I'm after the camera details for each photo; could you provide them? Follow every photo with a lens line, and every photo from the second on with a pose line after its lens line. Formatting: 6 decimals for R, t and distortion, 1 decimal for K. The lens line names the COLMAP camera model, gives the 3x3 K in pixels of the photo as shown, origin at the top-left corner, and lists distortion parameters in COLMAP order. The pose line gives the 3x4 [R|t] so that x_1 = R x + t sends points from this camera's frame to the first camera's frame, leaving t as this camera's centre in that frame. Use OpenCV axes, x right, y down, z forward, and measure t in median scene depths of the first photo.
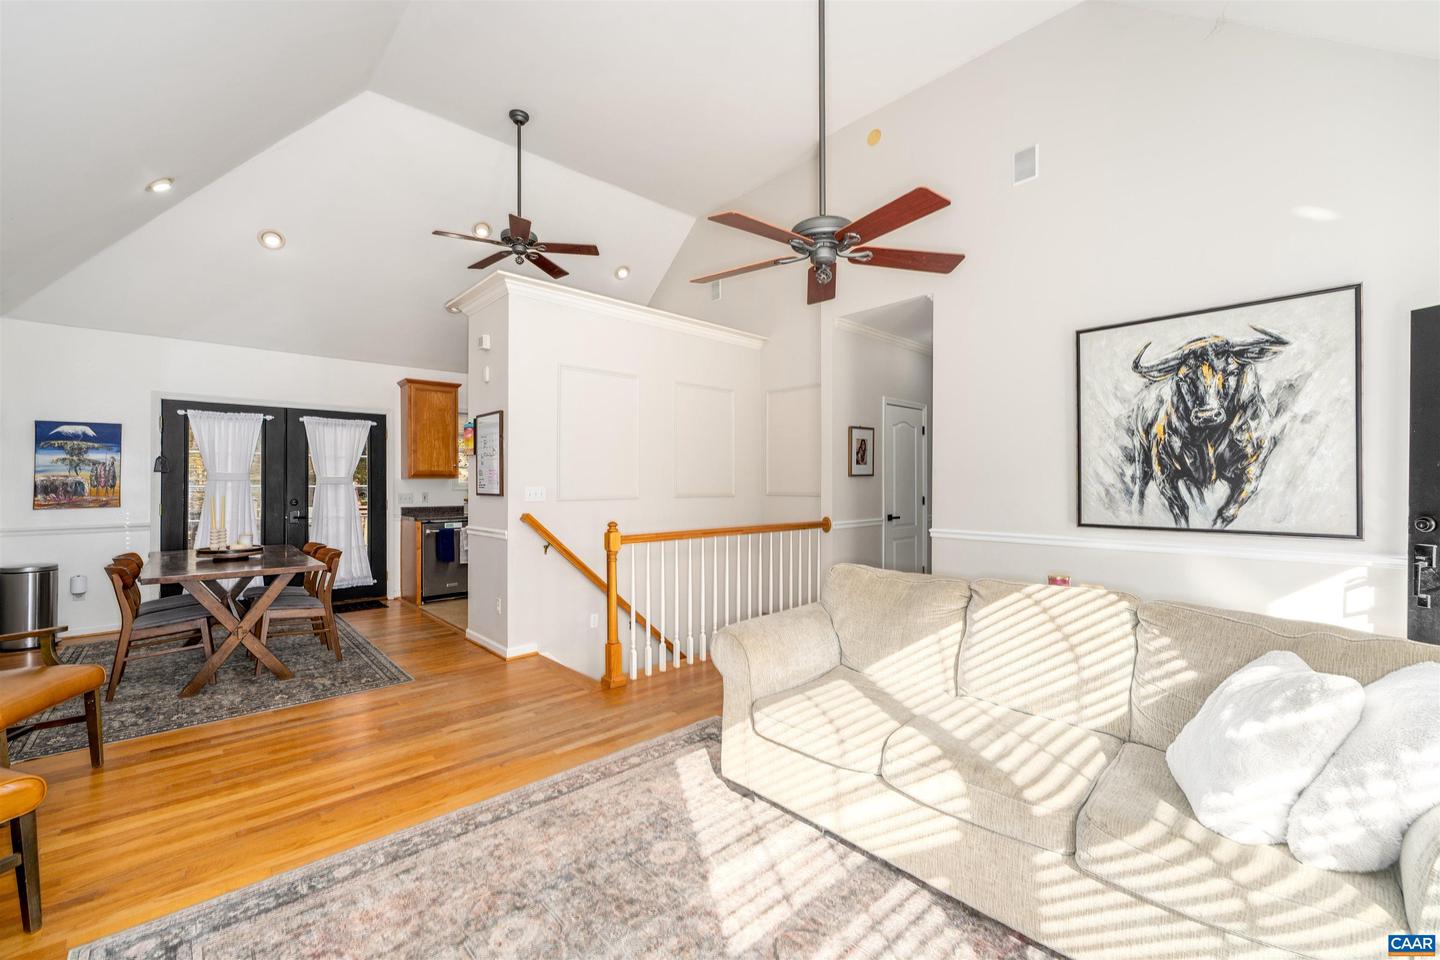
lens RADIAL K [[571.5, 0, 721.1], [0, 571.5, 481.7], [0, 0, 1]] dist [-0.000113, -0.000026]
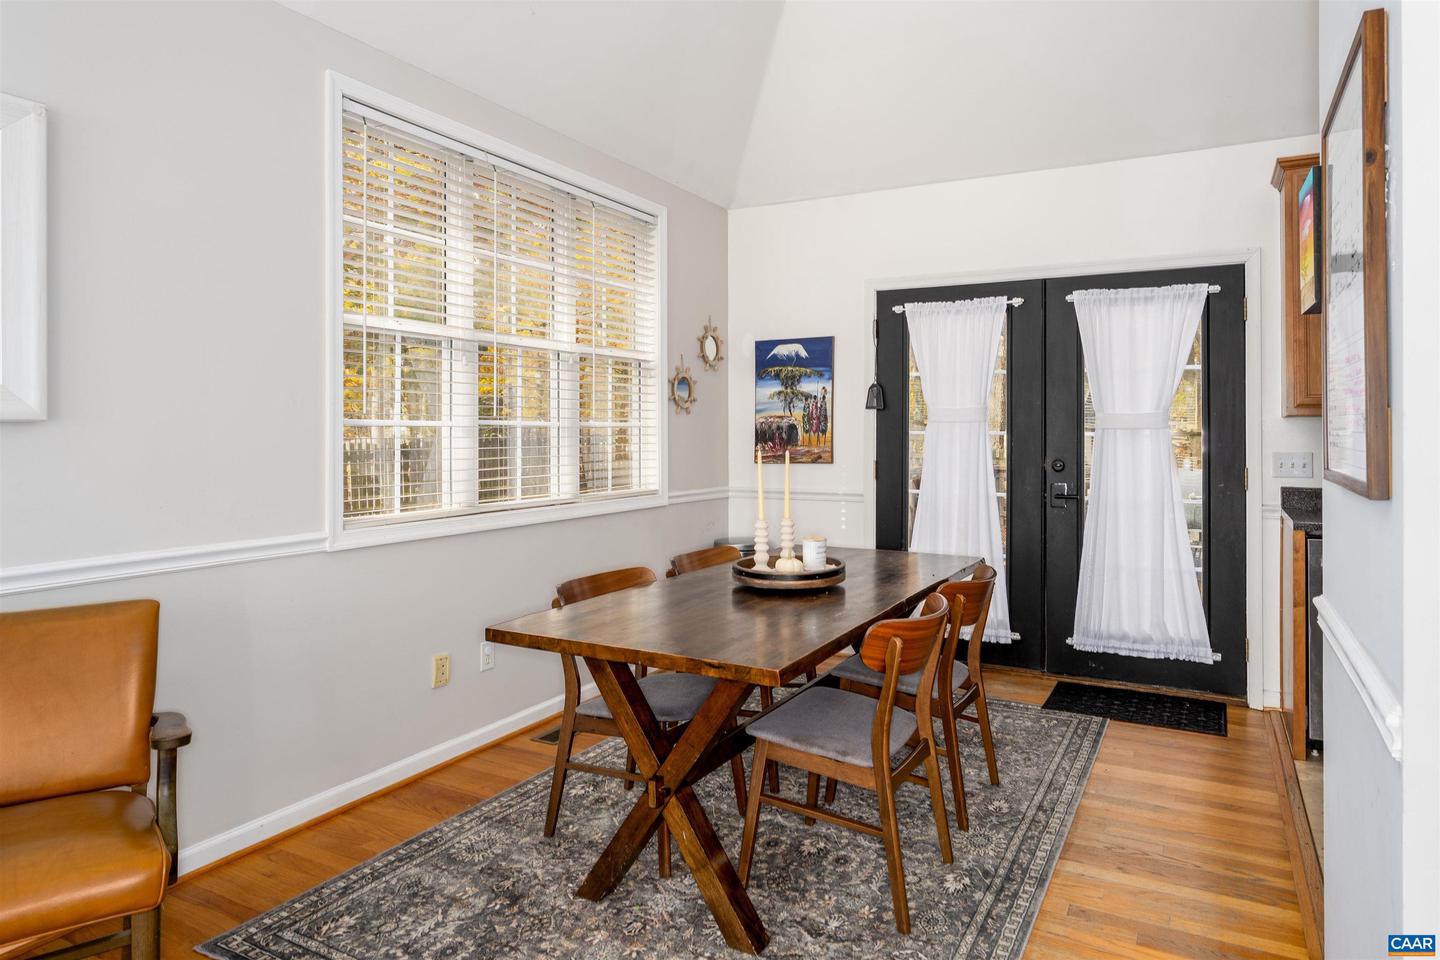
lens RADIAL K [[886.0, 0, 731.1], [0, 886.0, 420.4], [0, 0, 1]] dist [-0.003859, -0.000217]
pose [[0.354821, -0.005181, -0.934920, -0.144113], [0.003069, 0.999986, -0.004376, -0.000778], [0.934929, -0.001316, 0.354832, 0.530964]]
